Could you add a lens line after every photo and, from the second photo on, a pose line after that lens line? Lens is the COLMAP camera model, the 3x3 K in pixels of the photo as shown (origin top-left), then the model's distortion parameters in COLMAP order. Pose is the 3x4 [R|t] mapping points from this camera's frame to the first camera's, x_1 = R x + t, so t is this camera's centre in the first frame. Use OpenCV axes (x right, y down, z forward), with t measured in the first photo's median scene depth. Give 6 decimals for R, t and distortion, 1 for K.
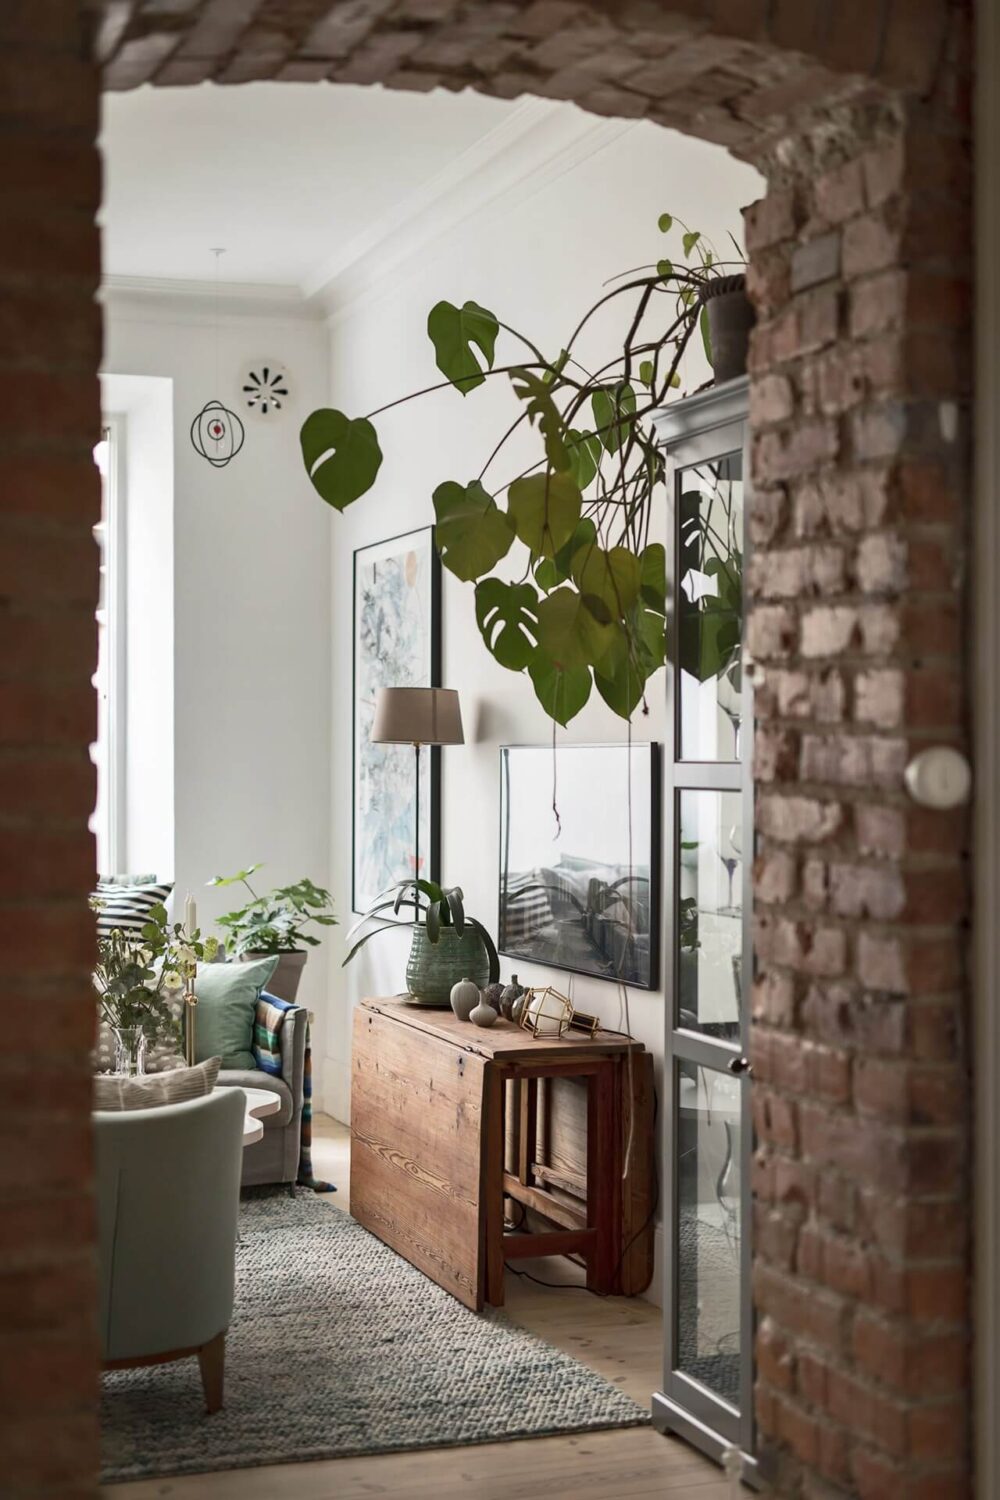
lens RADIAL K [[2085.0, 0, 501.7], [0, 2085.0, 729.6], [0, 0, 1]] dist [-0.018796, 0.017791]
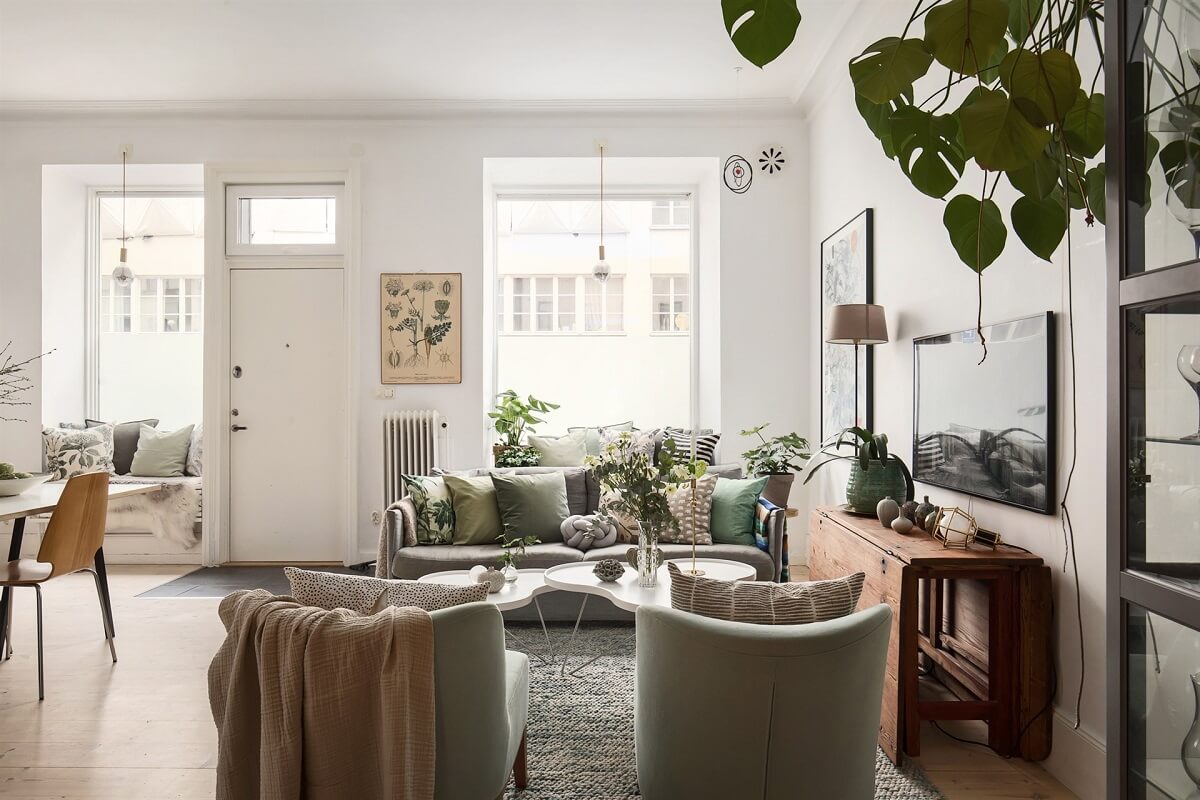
lens RADIAL K [[794.3, 0, 607.5], [0, 794.3, 386.2], [0, 0, 1]] dist [-0.005573, -0.000521]
pose [[0.934209, -0.003437, -0.356709, -0.003137], [0.002509, 0.999992, -0.003064, 0.044768], [0.356717, 0.001967, 0.934211, 0.419995]]
